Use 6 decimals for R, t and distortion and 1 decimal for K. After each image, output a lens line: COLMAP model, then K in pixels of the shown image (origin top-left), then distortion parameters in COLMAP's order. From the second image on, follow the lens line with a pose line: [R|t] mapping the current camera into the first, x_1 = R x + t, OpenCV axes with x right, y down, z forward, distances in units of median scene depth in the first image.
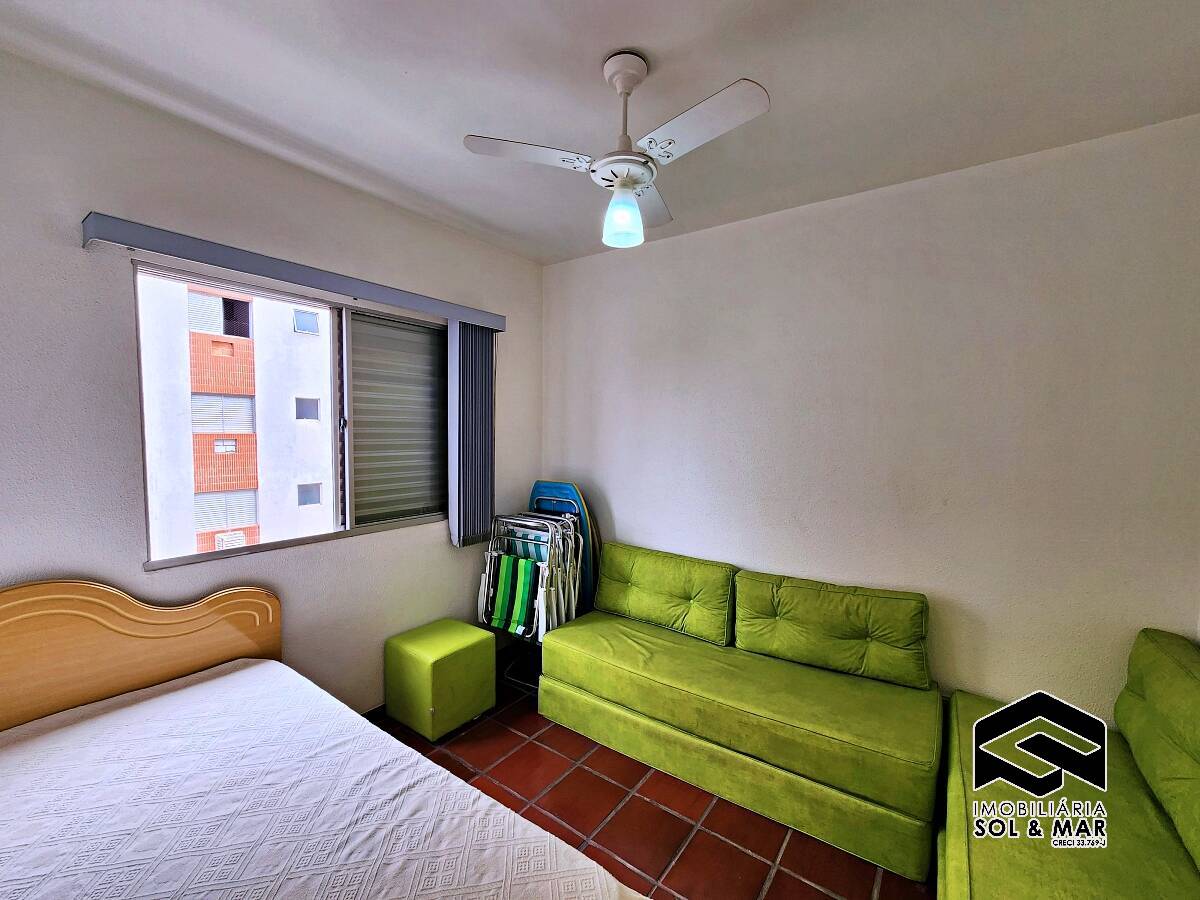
lens RADIAL K [[493.6, 0, 602.1], [0, 493.6, 452.6], [0, 0, 1]] dist [-0.003470, 0.001647]
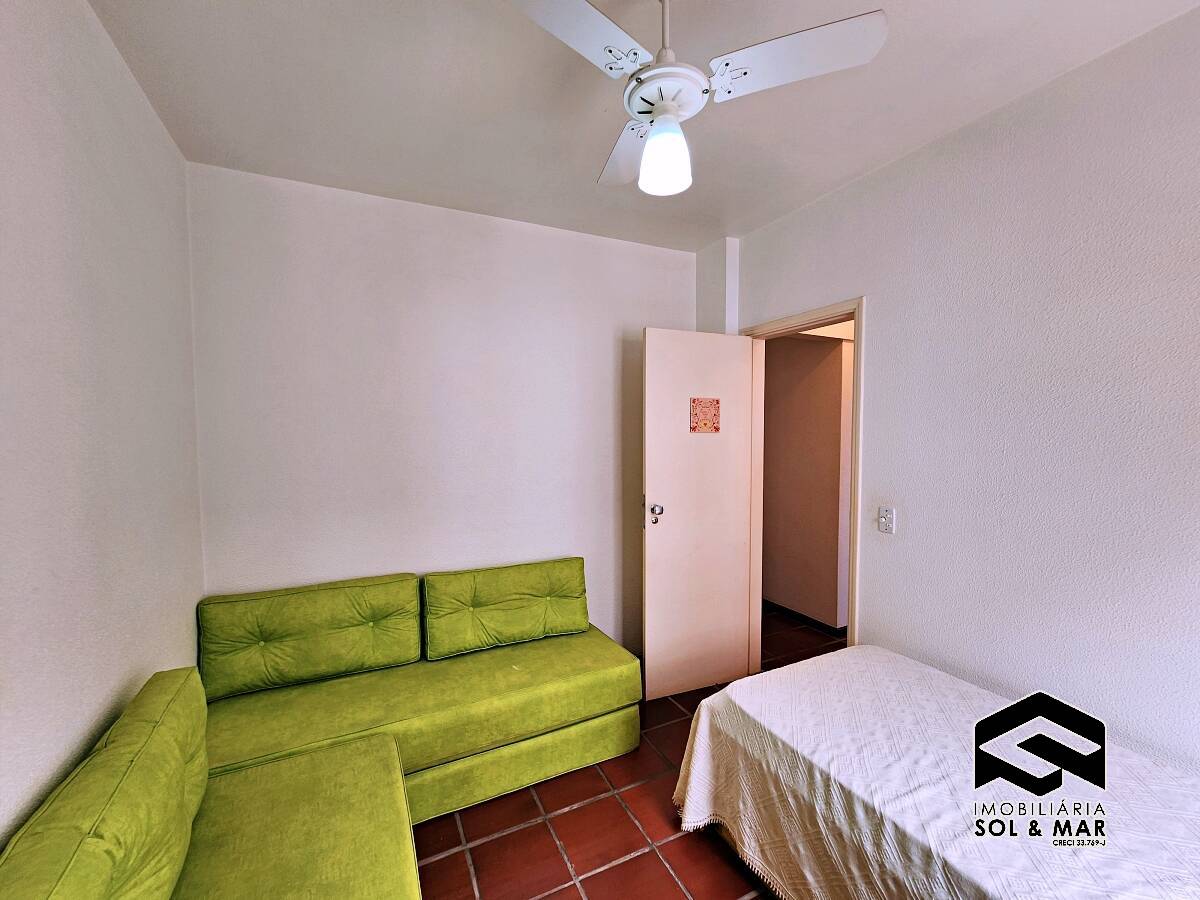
lens RADIAL K [[493.6, 0, 601.8], [0, 493.6, 455.1], [0, 0, 1]] dist [-0.003470, 0.001647]
pose [[-0.887112, -0.027045, 0.460762, -0.157043], [0.016800, 0.995728, 0.090790, -0.046773], [-0.461249, 0.088282, -0.882868, 1.160046]]
